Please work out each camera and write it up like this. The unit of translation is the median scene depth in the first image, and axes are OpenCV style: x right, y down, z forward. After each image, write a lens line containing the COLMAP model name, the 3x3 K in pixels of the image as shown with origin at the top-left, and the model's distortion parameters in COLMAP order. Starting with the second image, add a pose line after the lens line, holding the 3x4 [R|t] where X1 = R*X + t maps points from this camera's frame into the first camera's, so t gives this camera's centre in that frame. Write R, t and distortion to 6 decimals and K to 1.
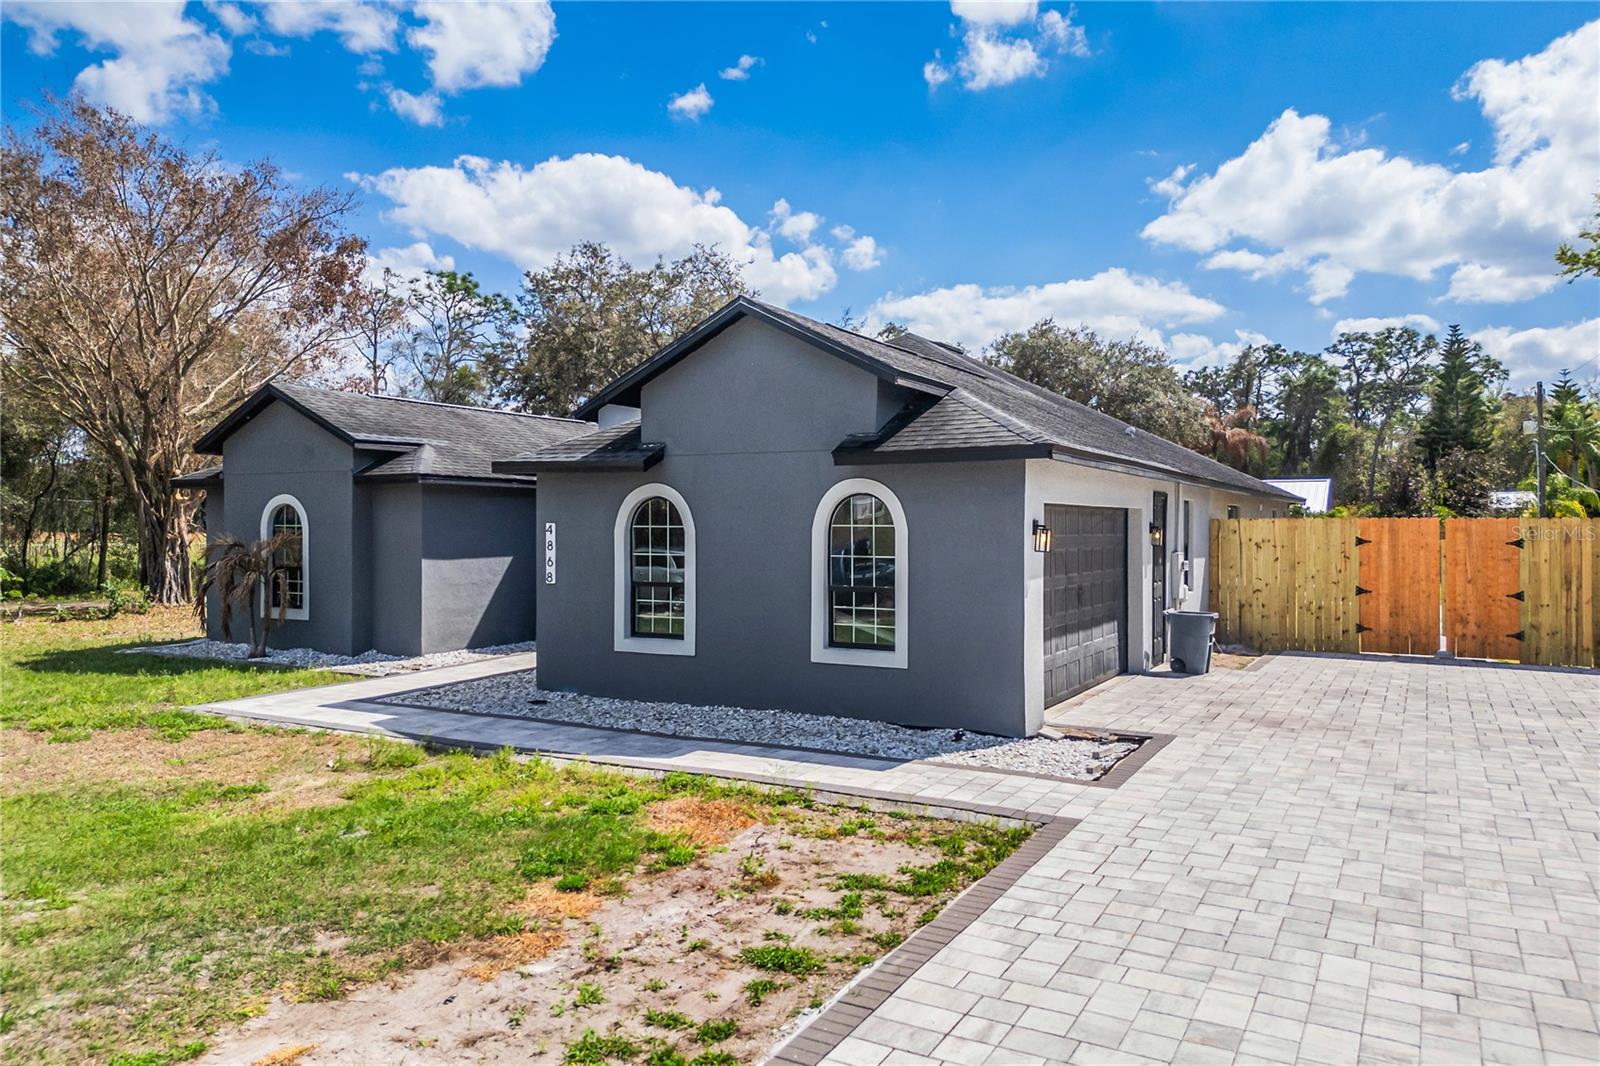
lens RADIAL K [[1120.3, 0, 802.3], [0, 1120.3, 527.9], [0, 0, 1]] dist [0.066516, -0.068577]
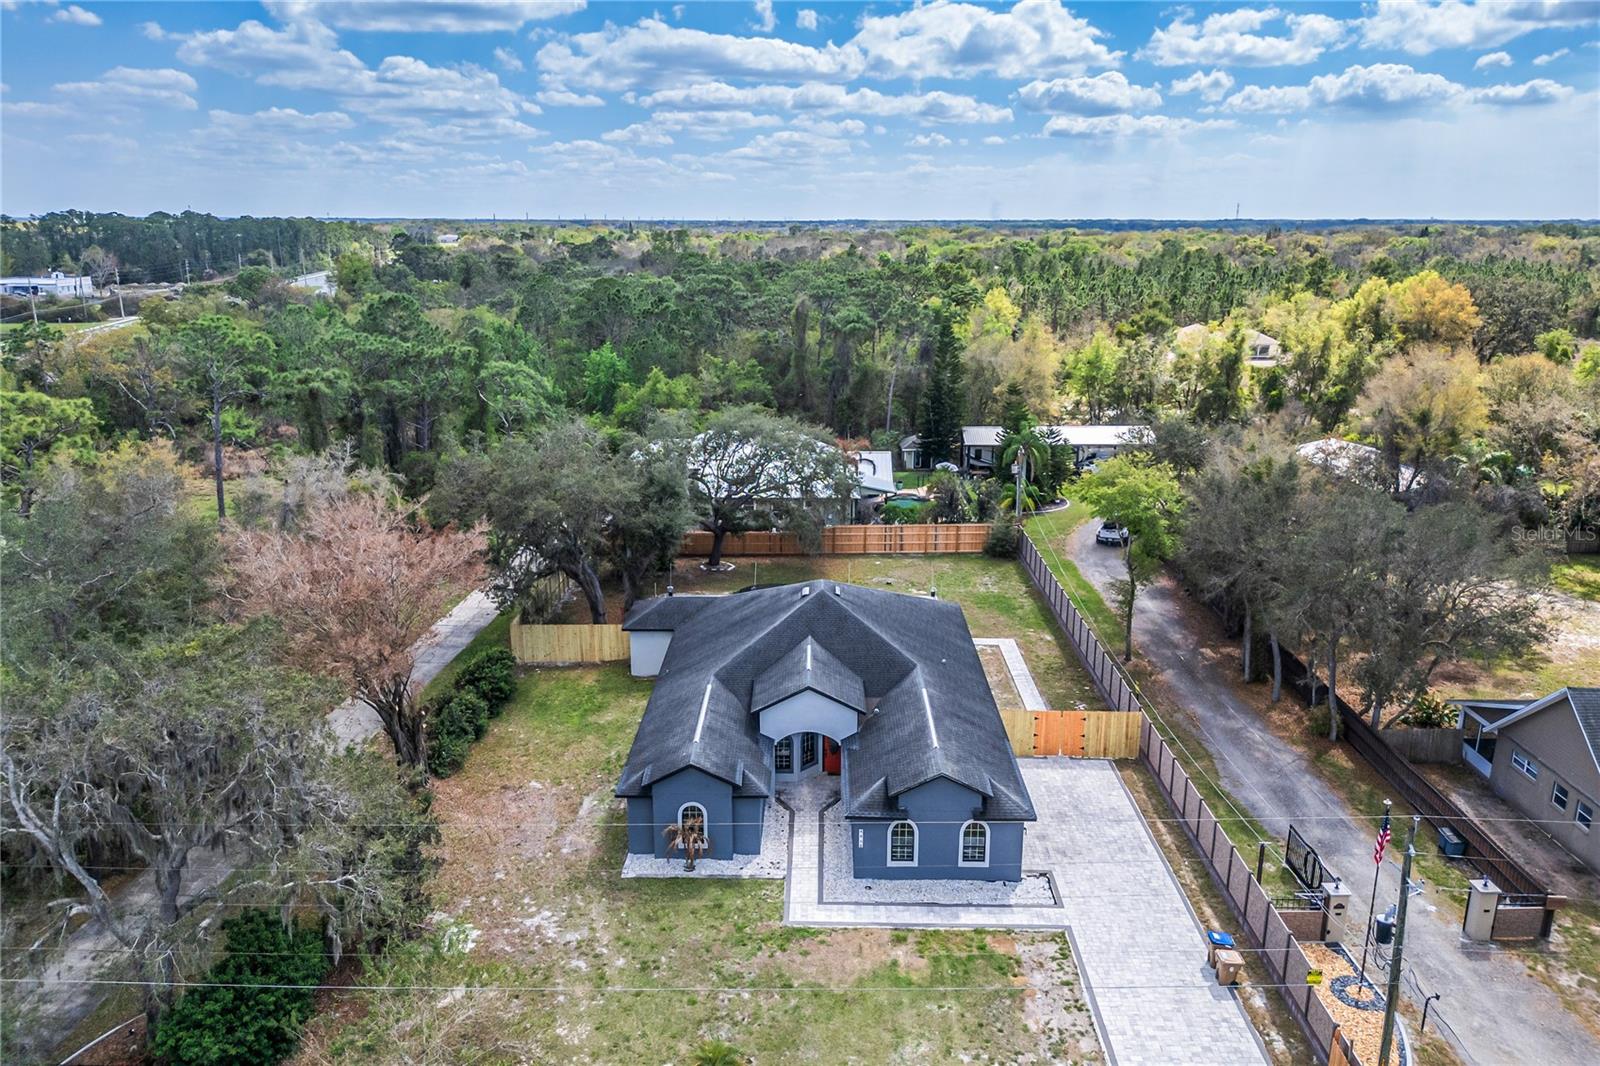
lens RADIAL K [[1125.5, 0, 800.0], [0, 1125.5, 533.0], [0, 0, 1]] dist [0.048108, -0.057741]
pose [[0.884643, -0.125482, 0.449066, -1.820441], [0.004393, 0.965307, 0.261081, -1.747596], [-0.466248, -0.228991, 0.854504, -1.487350]]
